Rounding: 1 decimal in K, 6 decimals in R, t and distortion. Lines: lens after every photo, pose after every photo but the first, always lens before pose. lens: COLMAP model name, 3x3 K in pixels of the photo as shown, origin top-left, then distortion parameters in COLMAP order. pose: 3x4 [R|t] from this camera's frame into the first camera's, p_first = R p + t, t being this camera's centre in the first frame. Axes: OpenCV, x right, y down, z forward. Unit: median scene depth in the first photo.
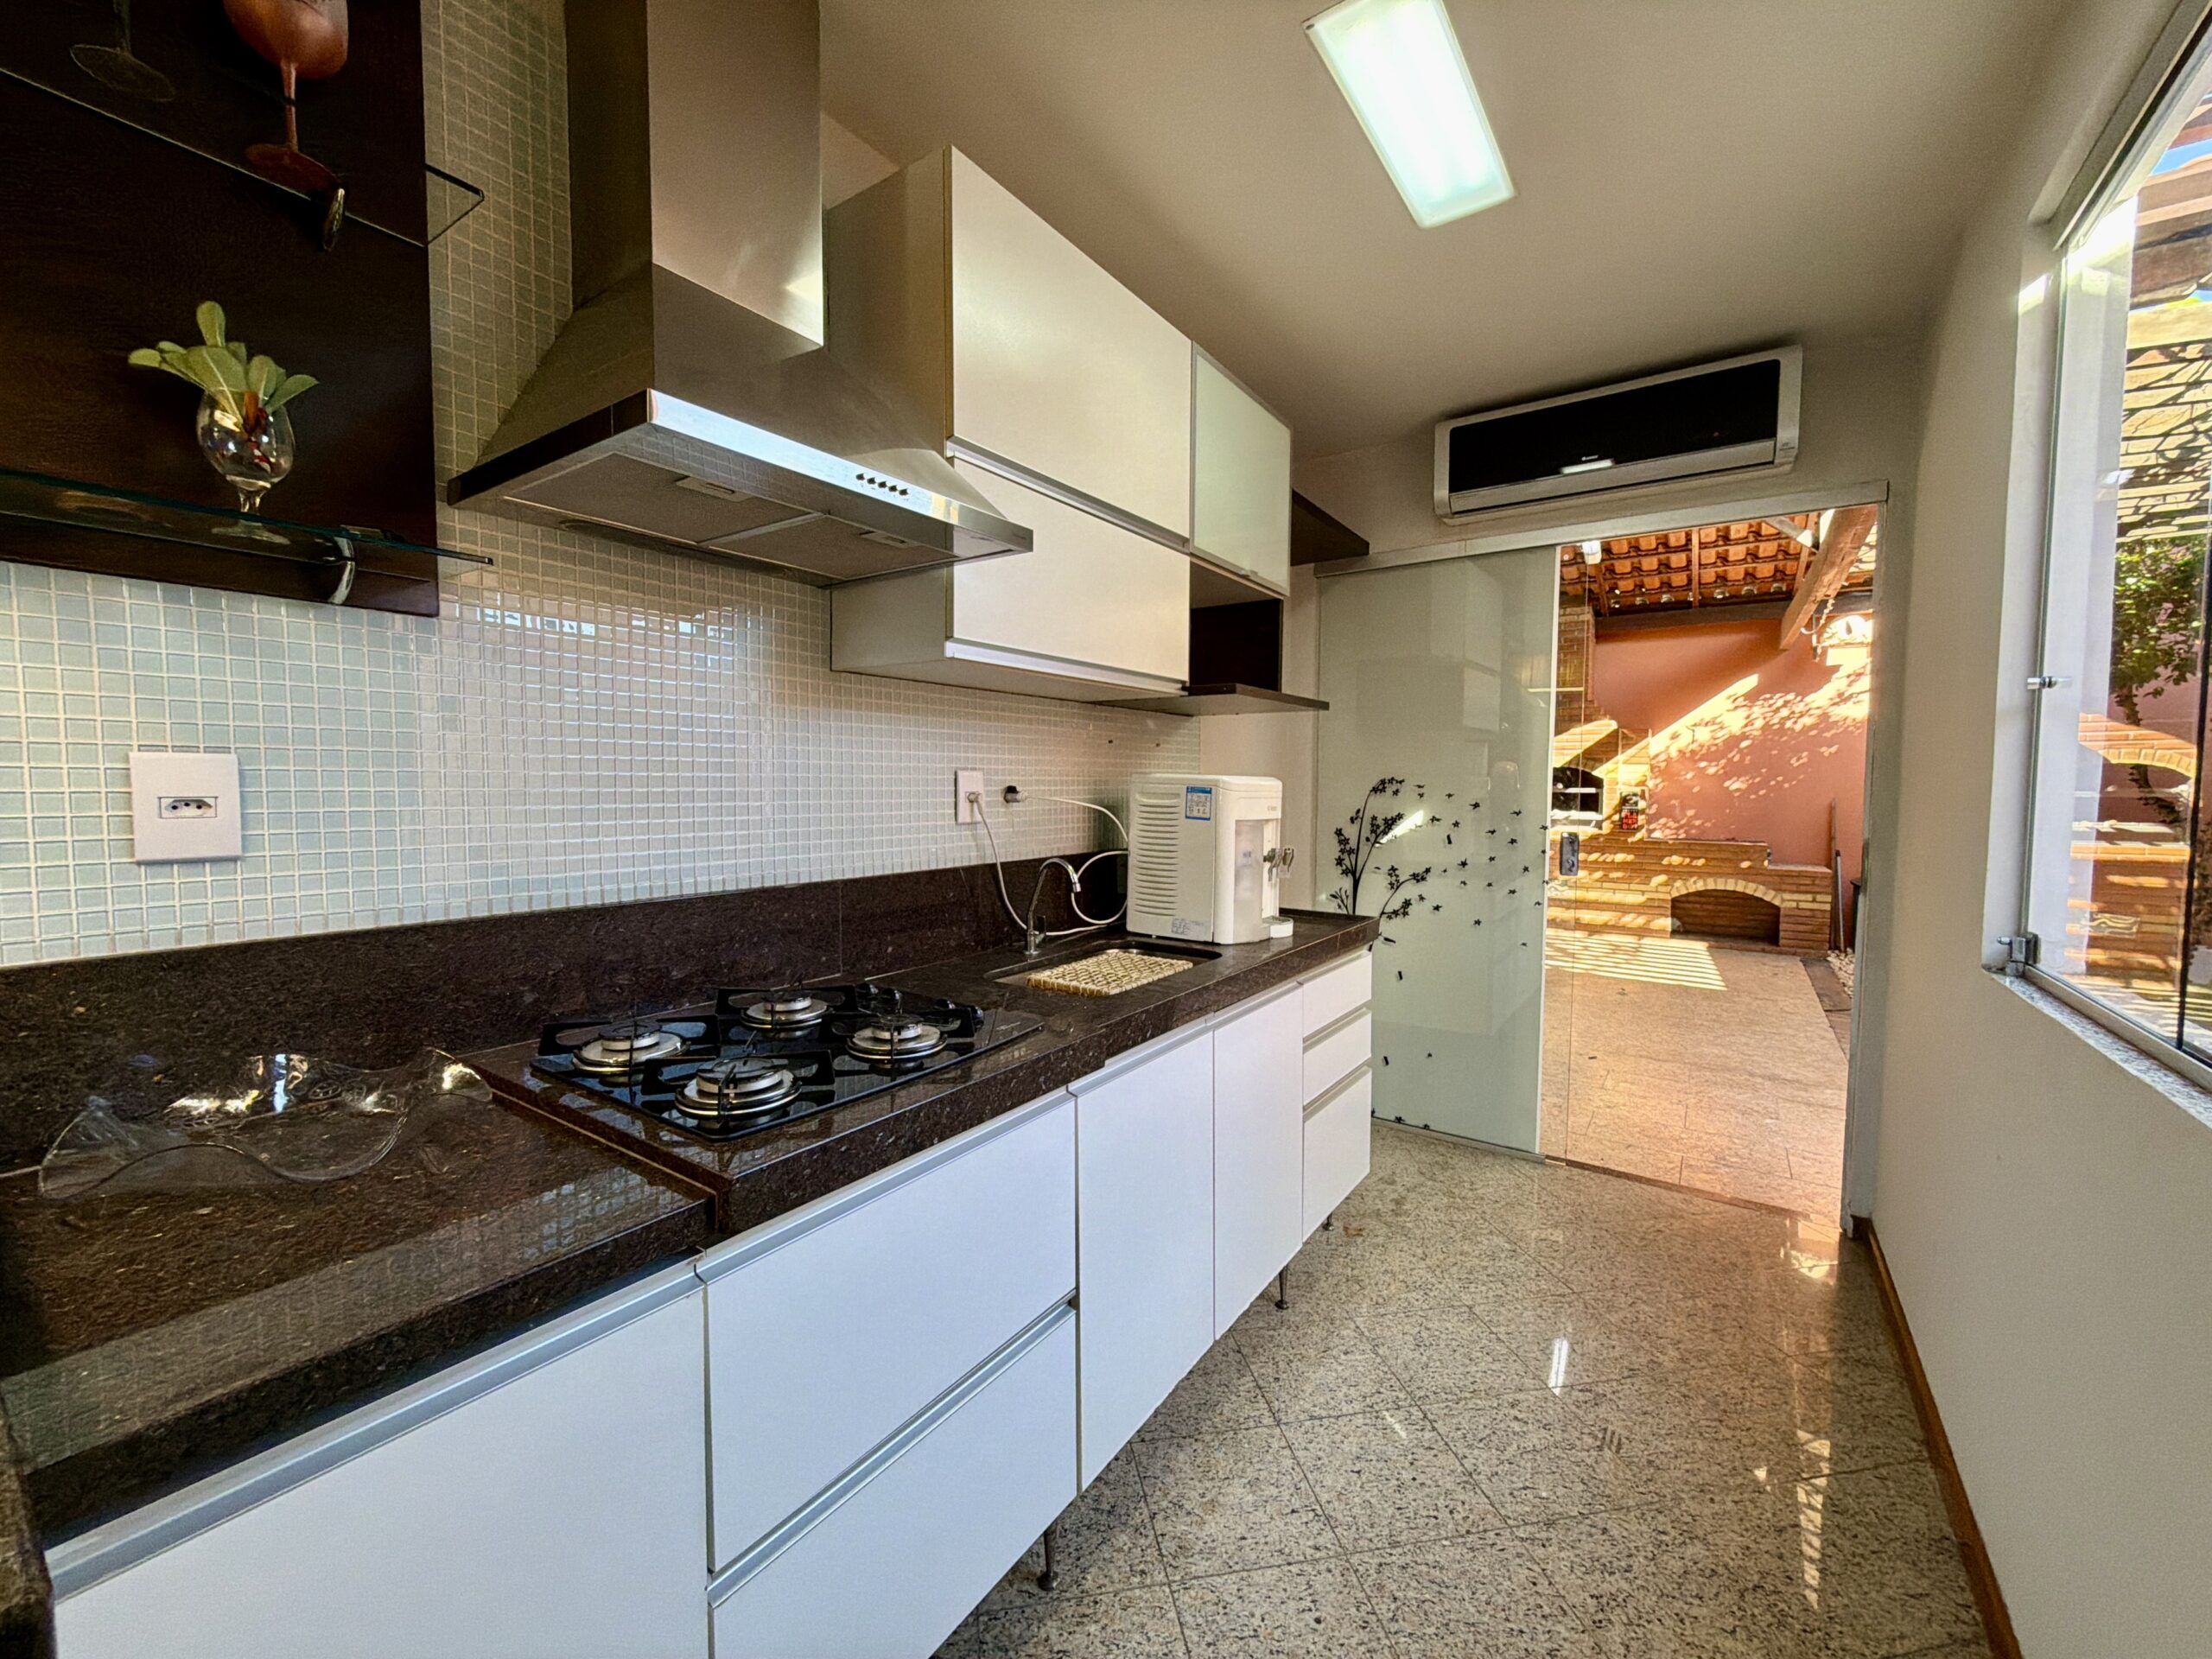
lens RADIAL K [[888.1, 0, 1105.9], [0, 888.1, 820.8], [0, 0, 1]] dist [-0.001483, 0.000530]
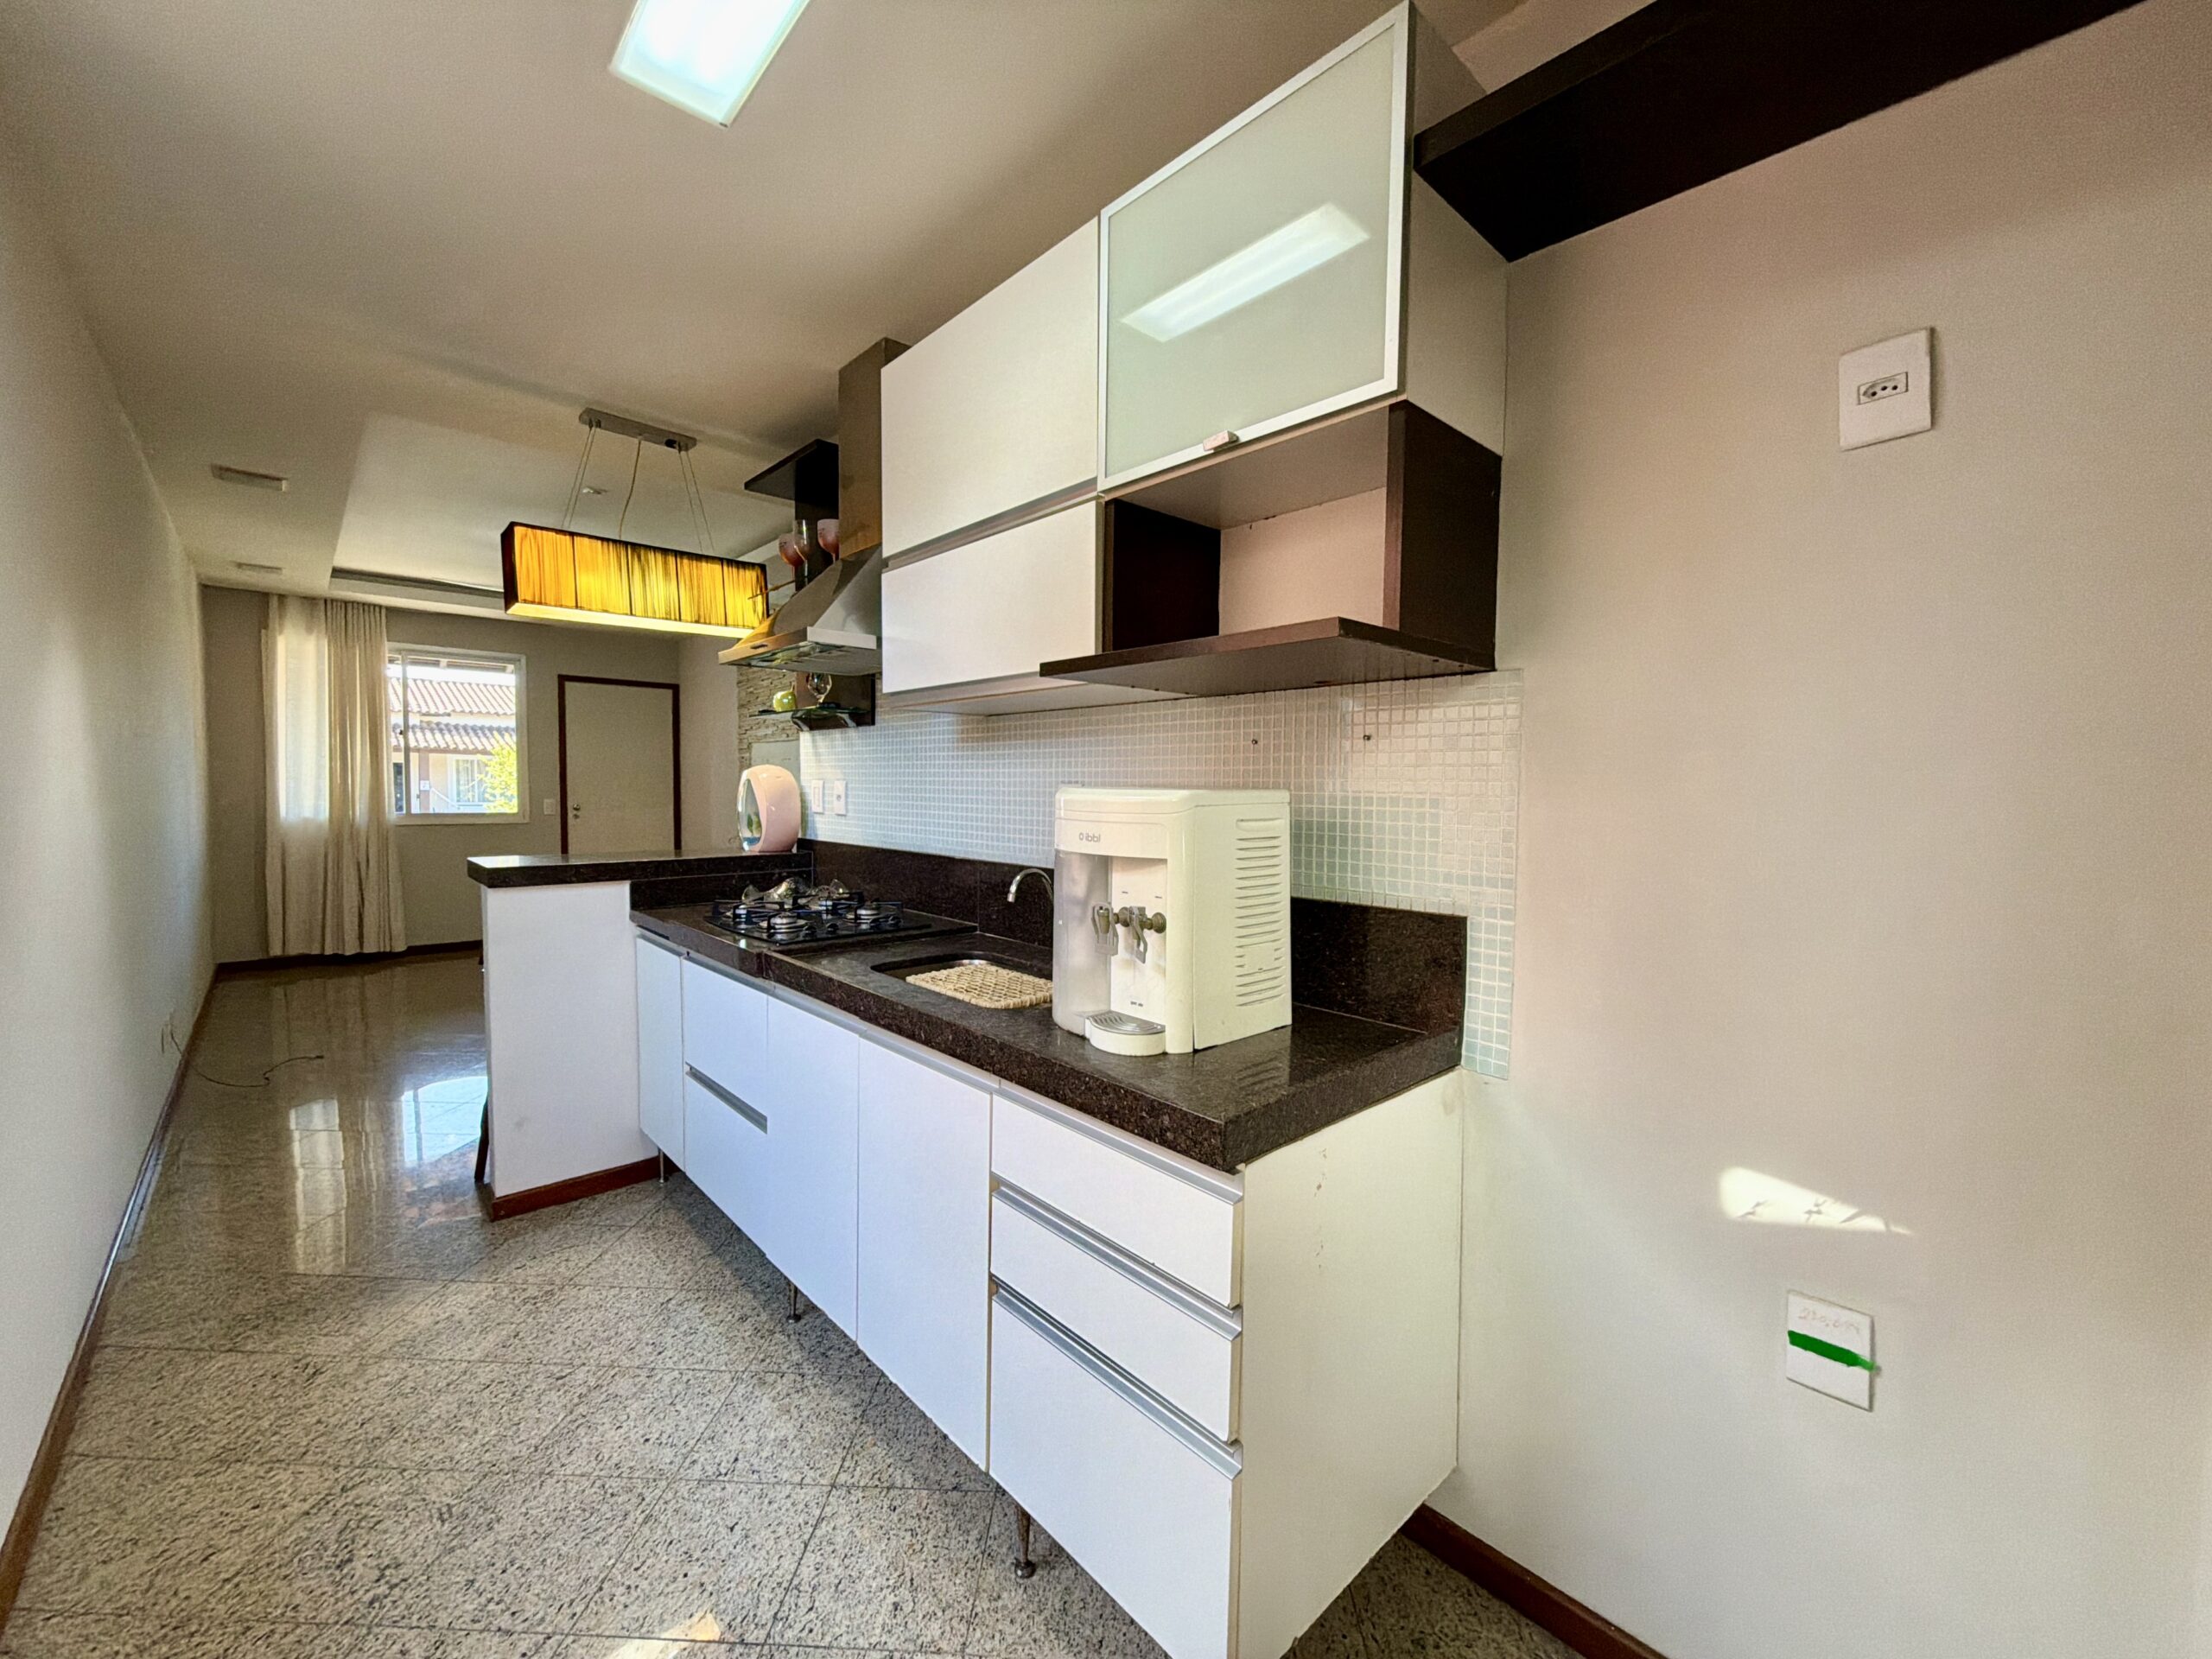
lens RADIAL K [[888.1, 0, 1109.9], [0, 888.1, 825.7], [0, 0, 1]] dist [-0.001483, 0.000530]
pose [[-0.217360, 0.032805, -0.975540, 0.262436], [-0.059265, 0.997148, 0.046737, -0.017465], [0.974291, 0.067974, -0.214796, 0.371858]]
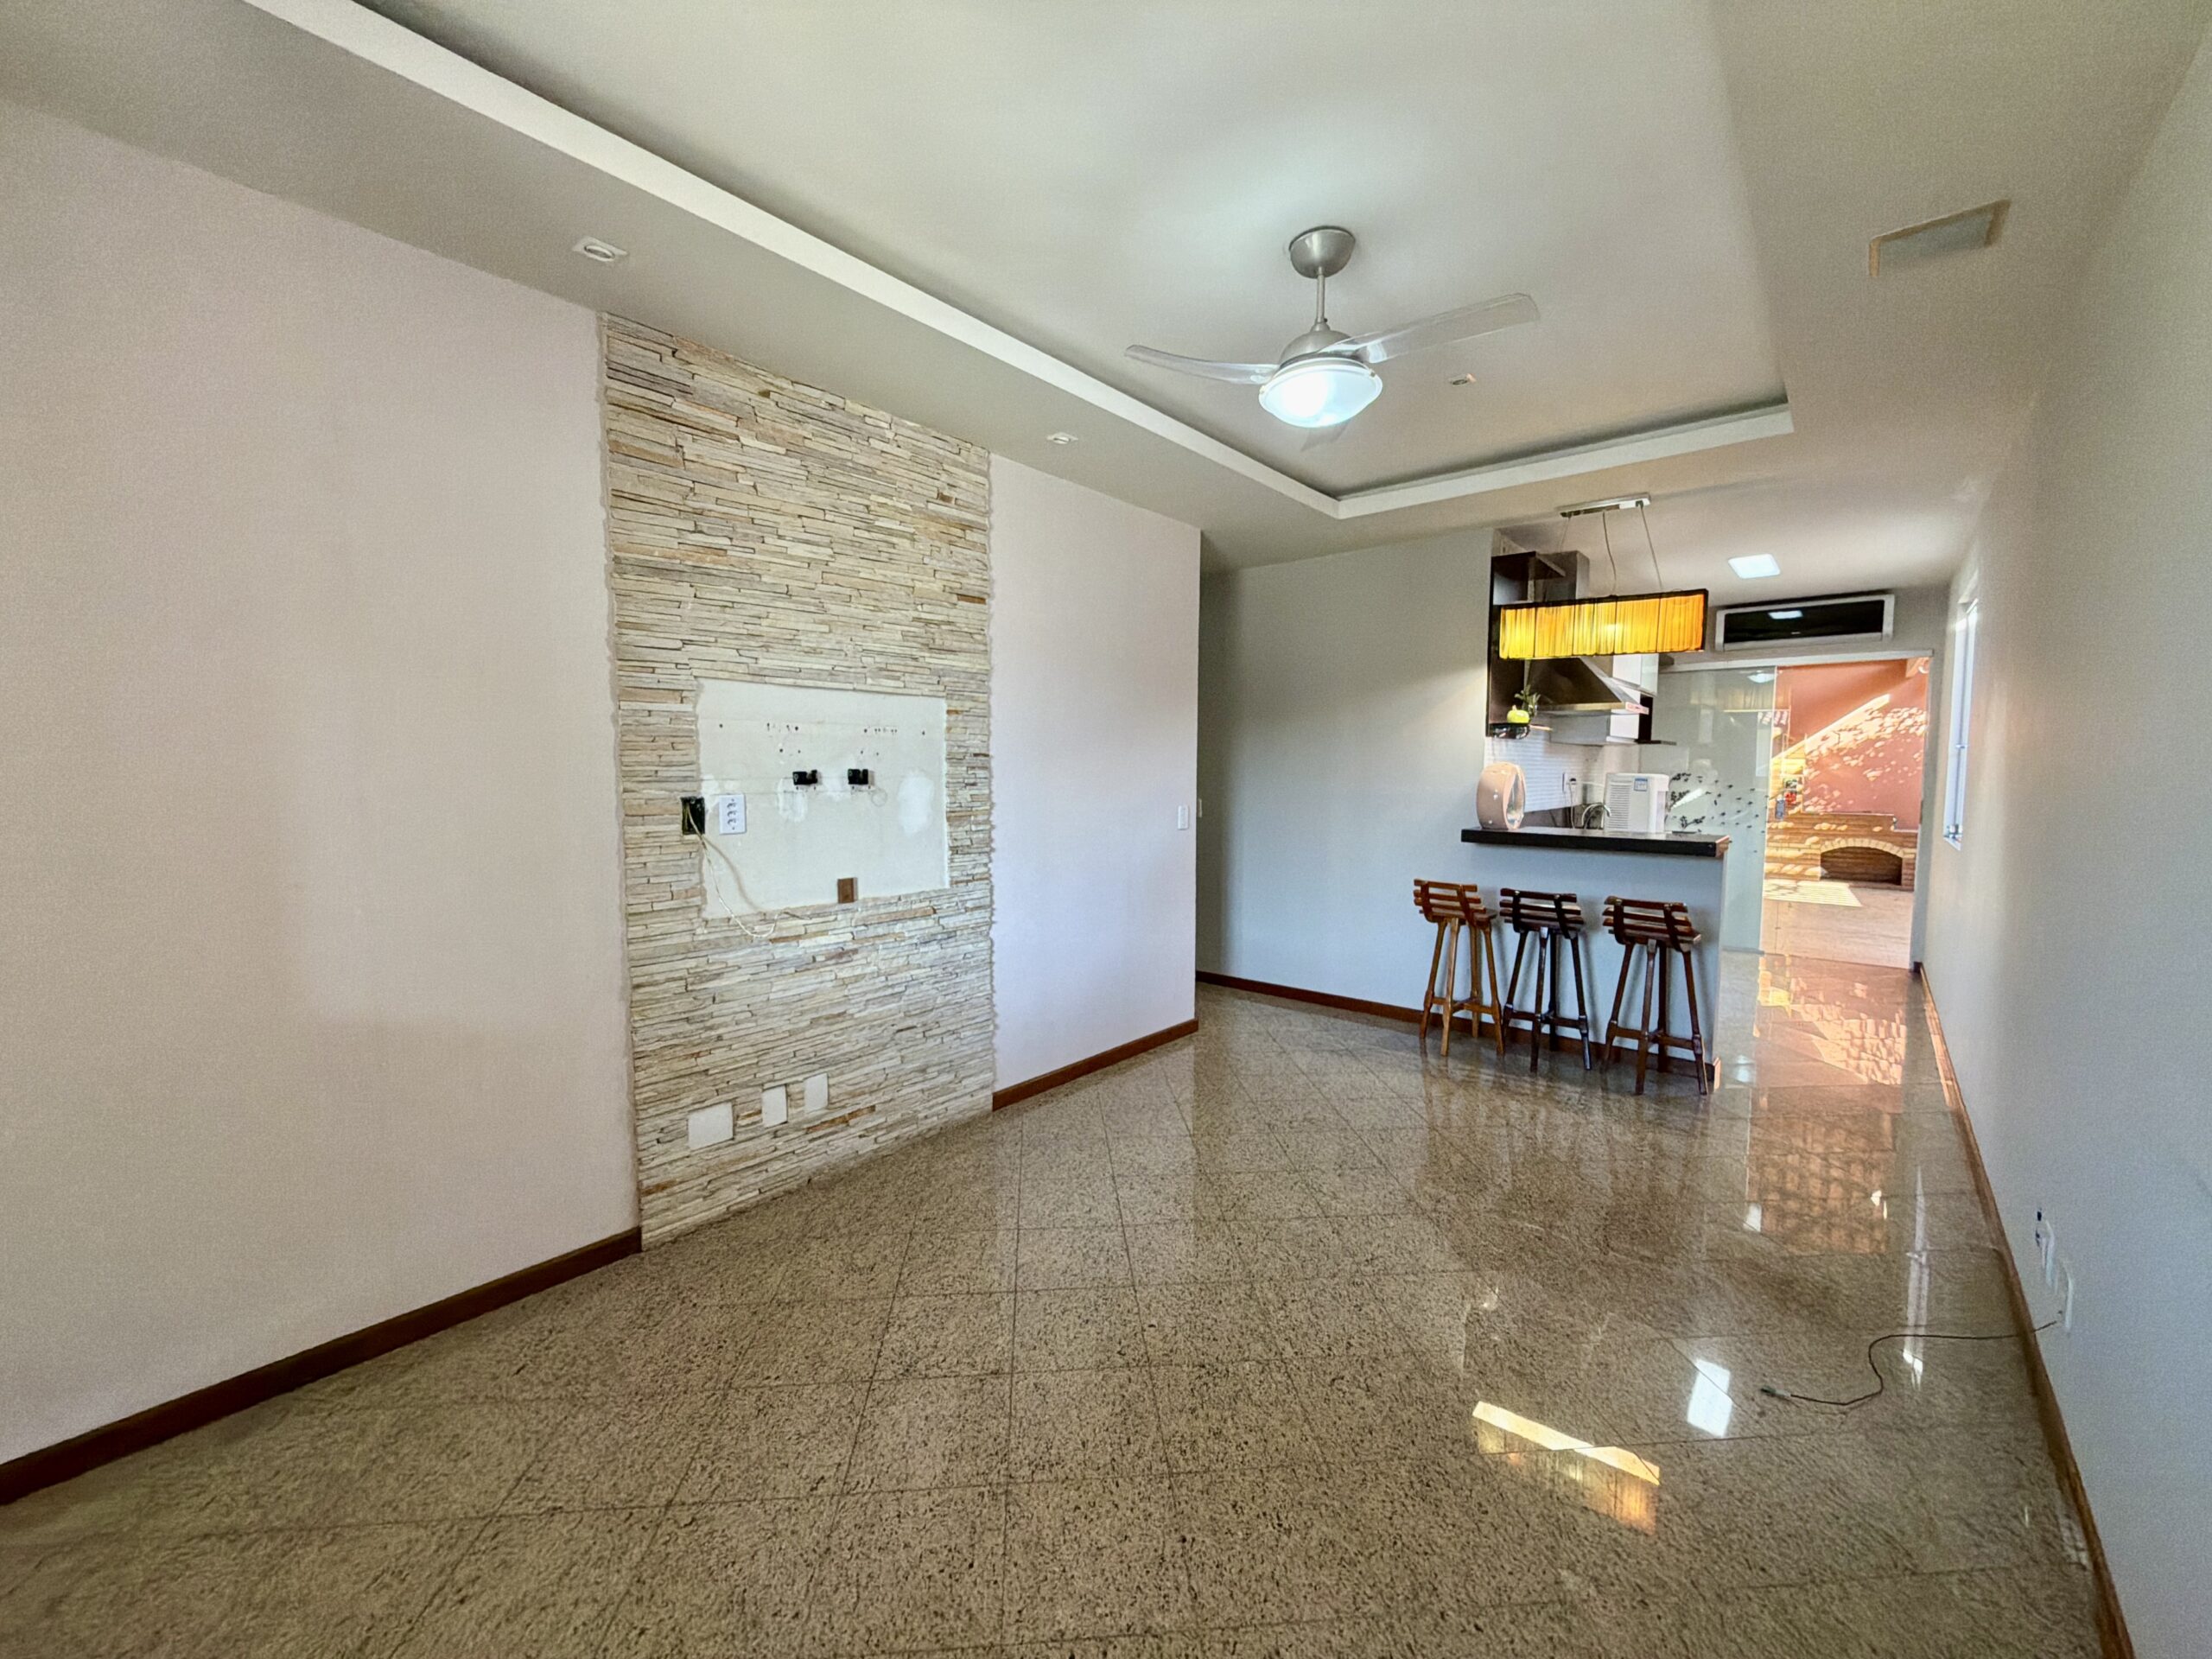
lens RADIAL K [[888.1, 0, 1110.0], [0, 888.1, 821.1], [0, 0, 1]] dist [-0.001483, 0.000530]
pose [[0.995106, 0.002628, -0.098775, -0.366292], [-0.001048, 0.999871, 0.016052, 0.014279], [0.098805, -0.015870, 0.994980, -0.541031]]
